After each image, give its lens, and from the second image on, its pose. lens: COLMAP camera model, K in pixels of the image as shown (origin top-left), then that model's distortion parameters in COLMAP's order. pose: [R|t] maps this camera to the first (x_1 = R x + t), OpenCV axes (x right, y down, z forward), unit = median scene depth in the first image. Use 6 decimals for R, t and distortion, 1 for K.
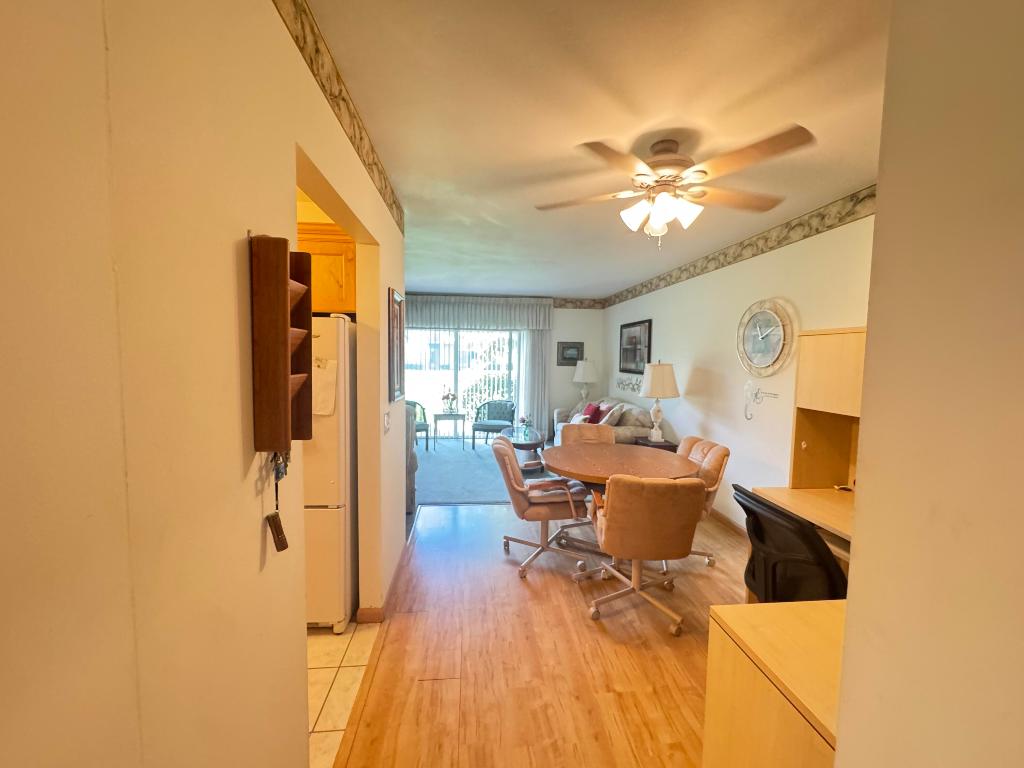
lens RADIAL K [[411.1, 0, 511.6], [0, 411.1, 384.3], [0, 0, 1]] dist [0.000346, 0.000161]
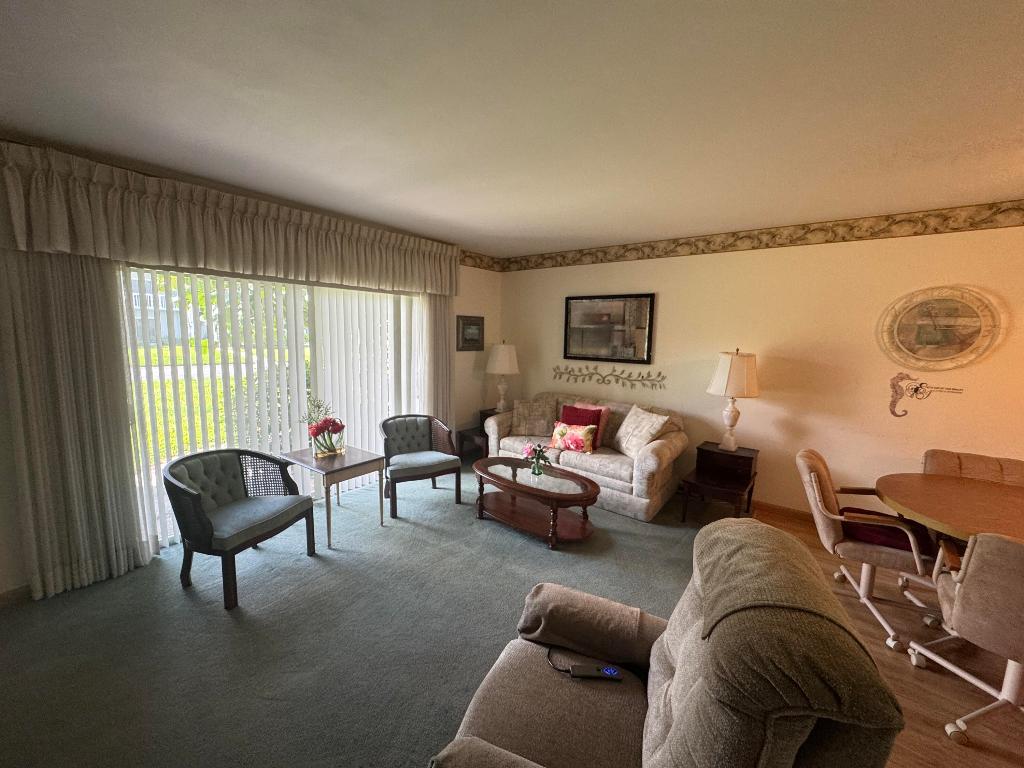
lens RADIAL K [[411.1, 0, 512.6], [0, 411.1, 381.7], [0, 0, 1]] dist [0.000346, 0.000161]
pose [[0.676042, -0.092422, 0.731045, -0.333738], [0.042009, 0.995324, 0.086985, -0.052967], [-0.735665, -0.028095, 0.676763, 0.500938]]
